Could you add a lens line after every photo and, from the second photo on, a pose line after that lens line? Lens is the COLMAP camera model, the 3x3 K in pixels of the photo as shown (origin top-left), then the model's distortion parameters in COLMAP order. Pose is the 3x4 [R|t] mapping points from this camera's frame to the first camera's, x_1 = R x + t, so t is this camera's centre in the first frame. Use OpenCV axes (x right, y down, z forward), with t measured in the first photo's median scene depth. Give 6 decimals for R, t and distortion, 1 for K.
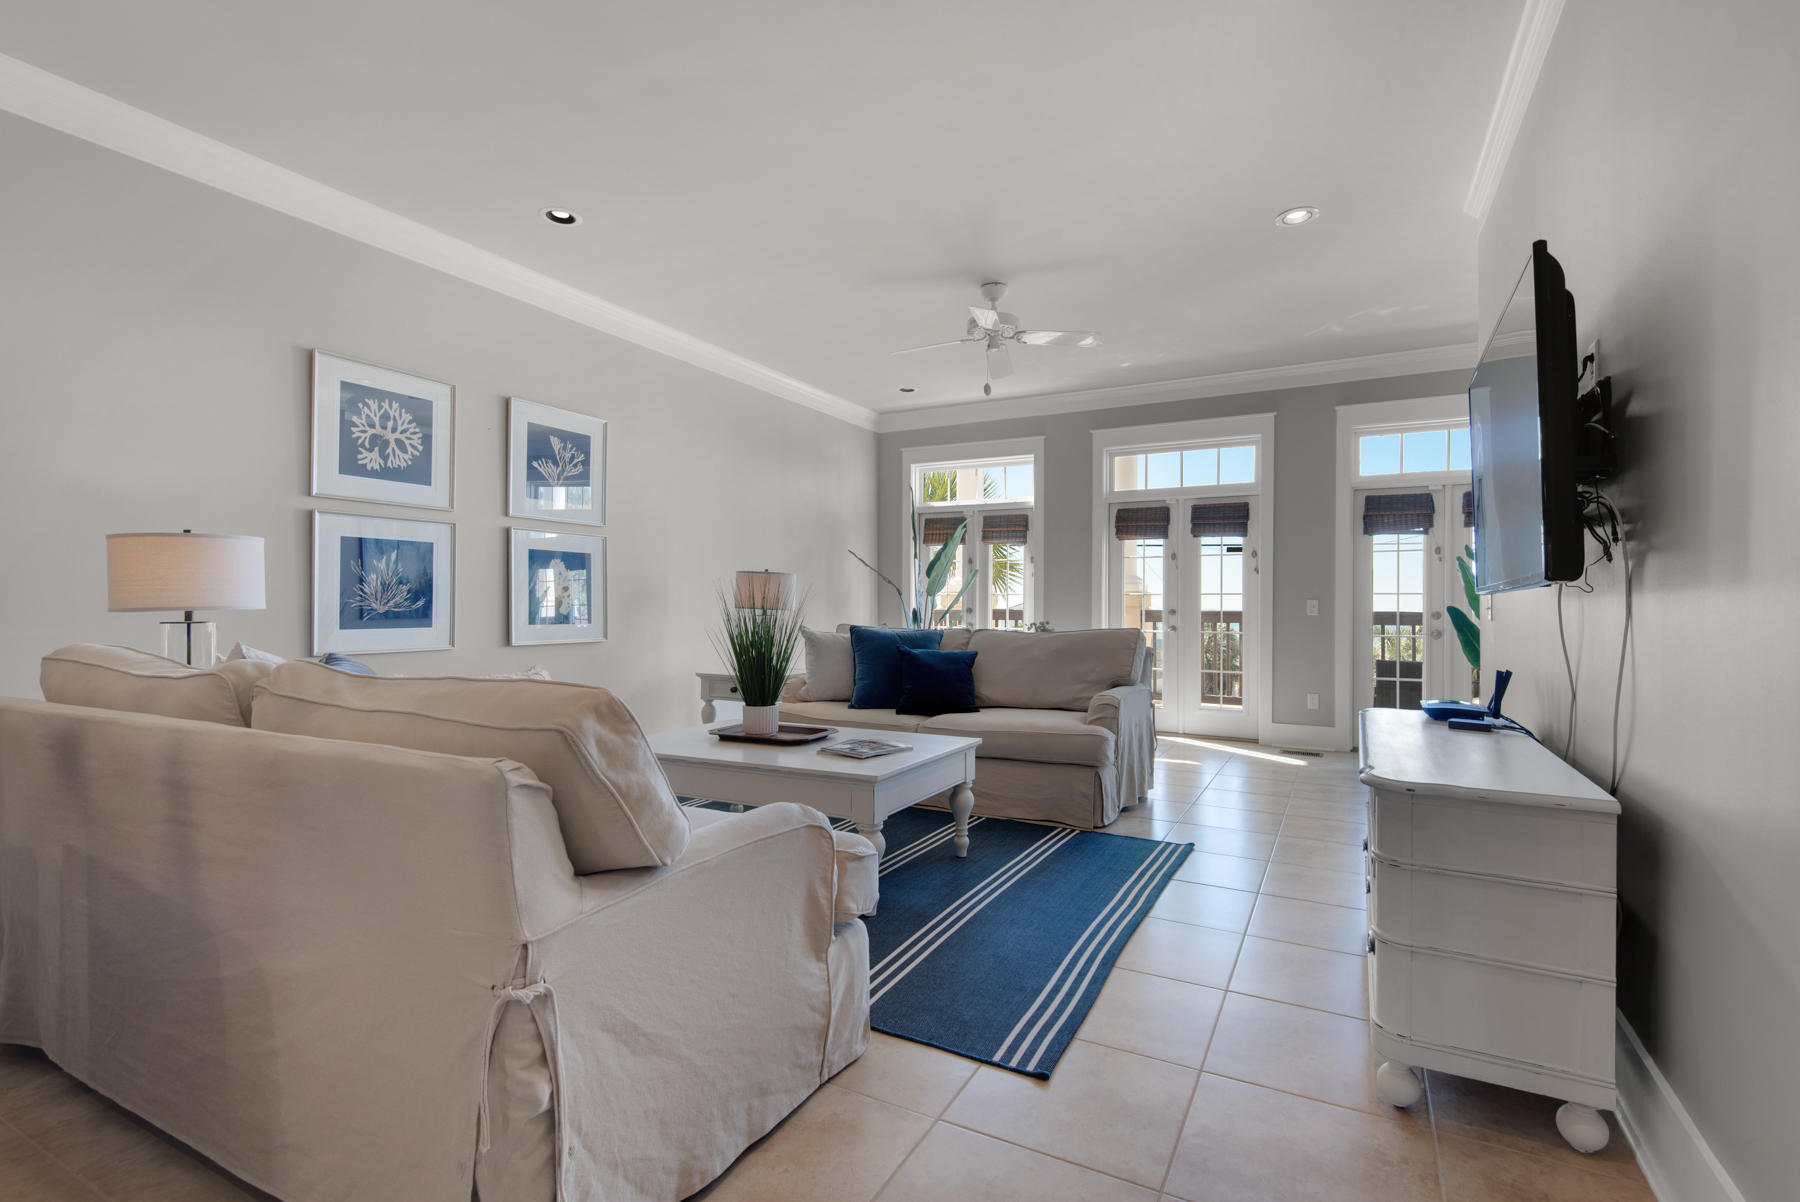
lens RADIAL K [[824.6, 0, 910.1], [0, 824.6, 604.8], [0, 0, 1]] dist [-0.001667, -0.000367]
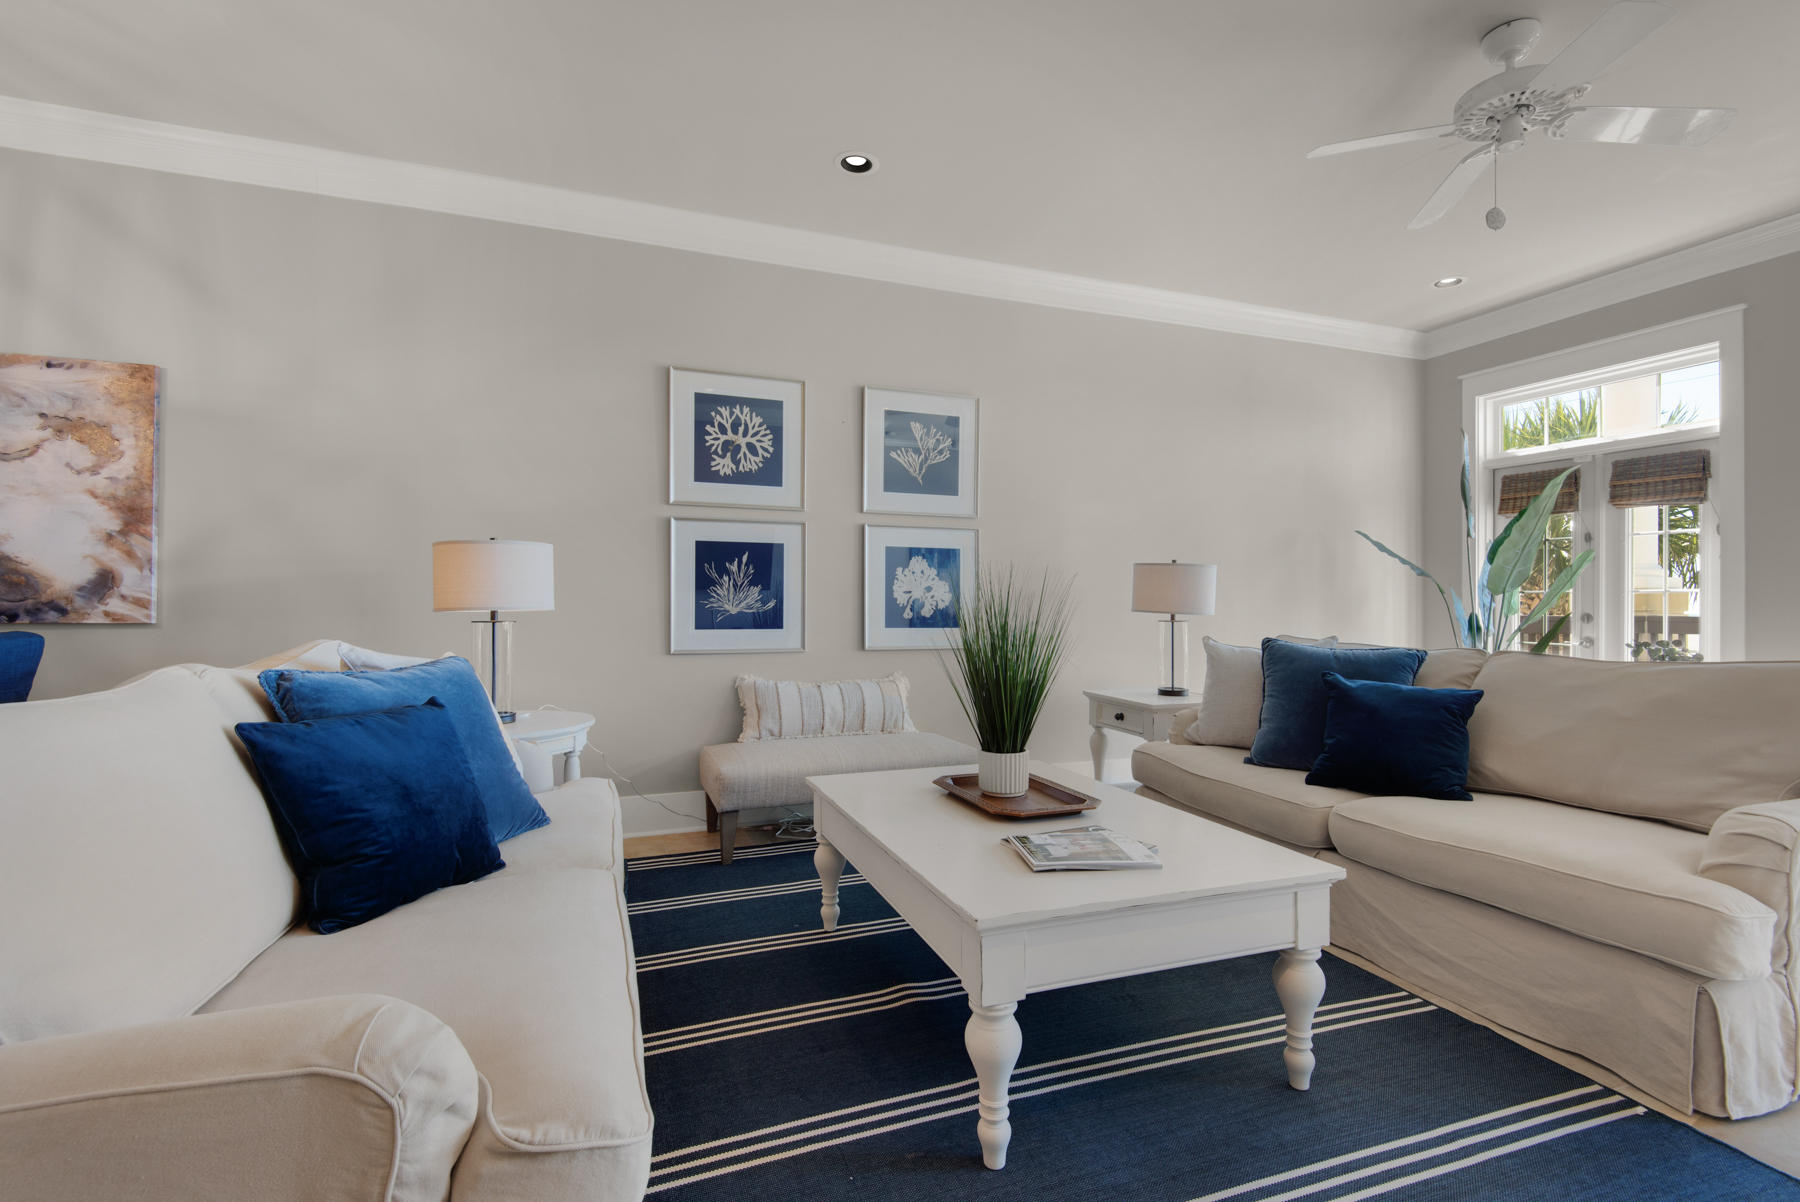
lens RADIAL K [[822.1, 0, 900.0], [0, 822.1, 601.0], [0, 0, 1]] dist [0.032290, -0.020013]
pose [[0.748868, -0.001572, -0.662717, 0.185548], [-0.002173, 0.999986, -0.004827, -0.001786], [0.662715, 0.005055, 0.748854, 0.355124]]
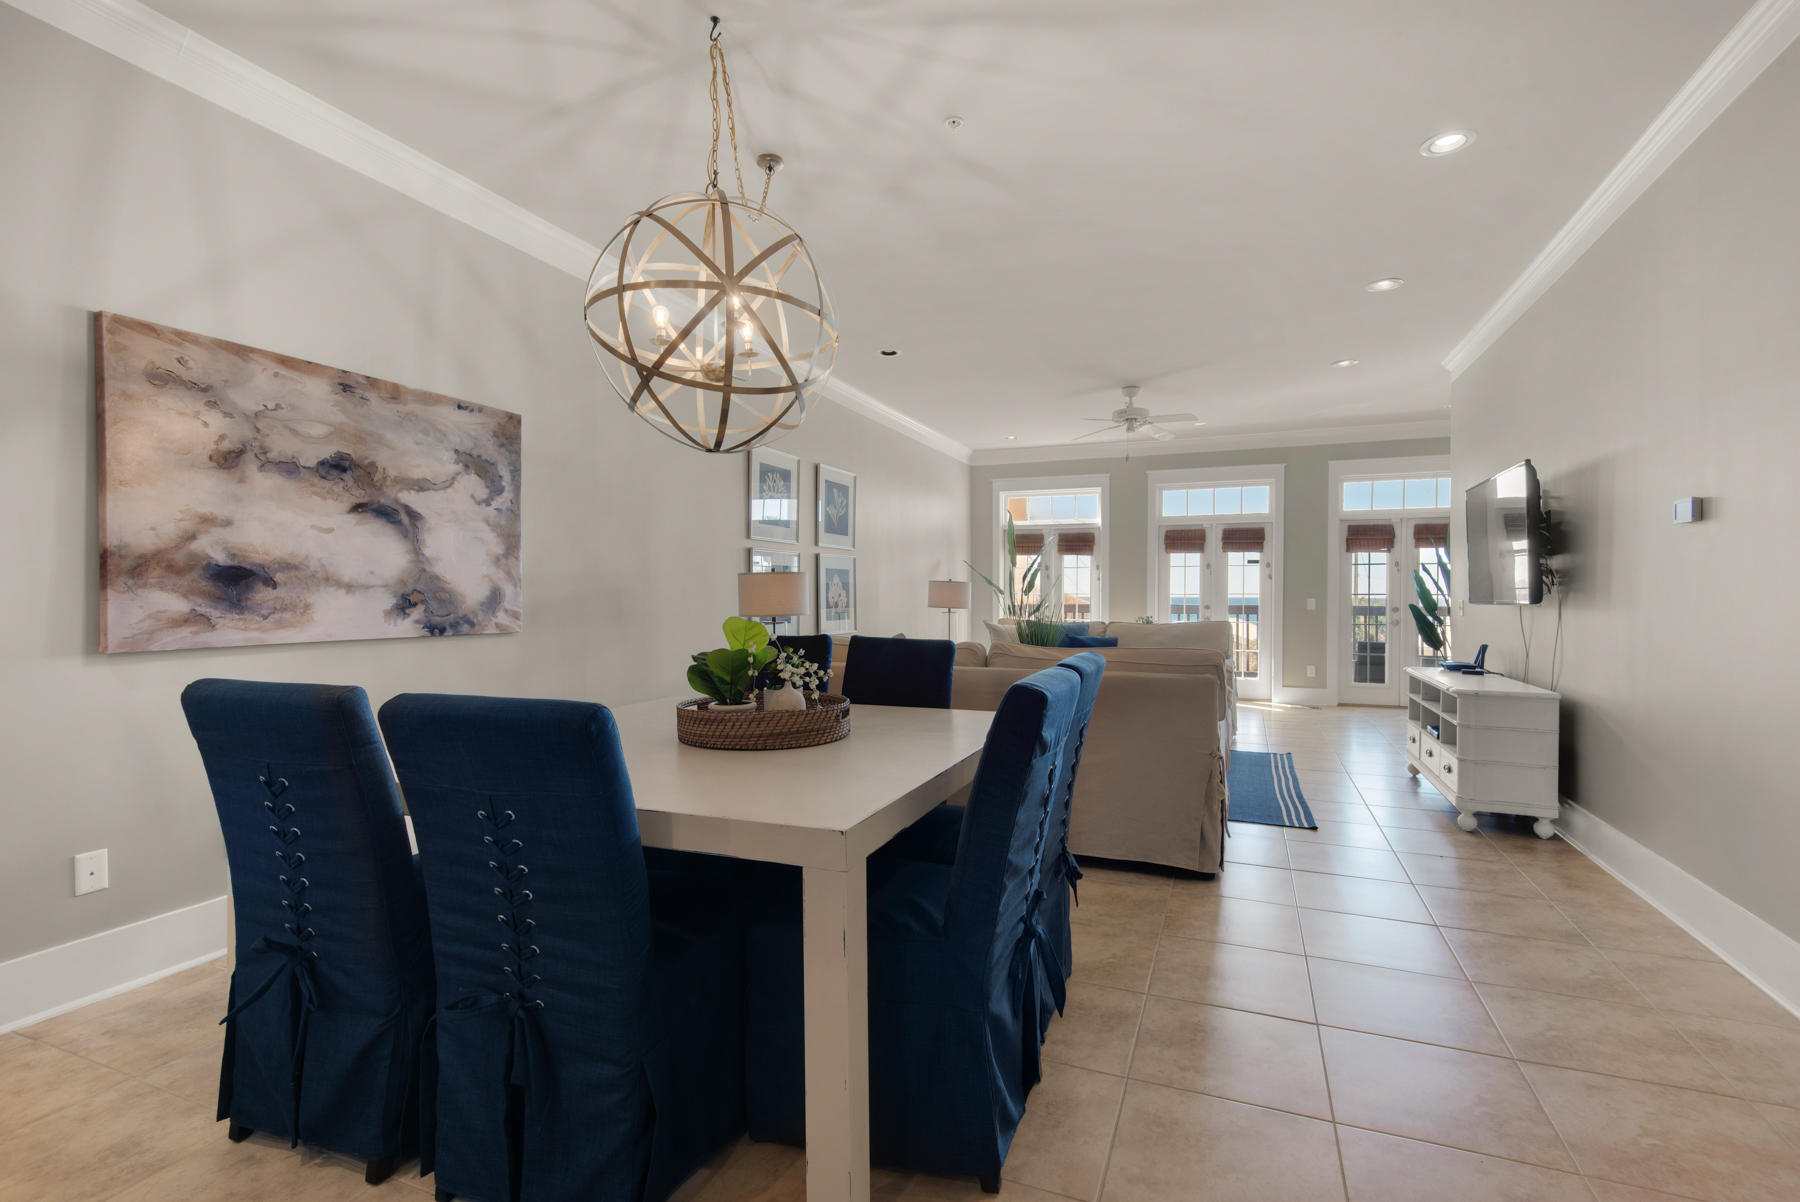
lens RADIAL K [[823.9, 0, 900.0], [0, 823.9, 601.0], [0, 0, 1]] dist [-0.000734, -0.000248]
pose [[0.994785, -0.002269, 0.101965, -0.541429], [0.001176, 0.999941, 0.010784, -0.027644], [-0.101983, -0.010608, 0.994730, -0.498067]]
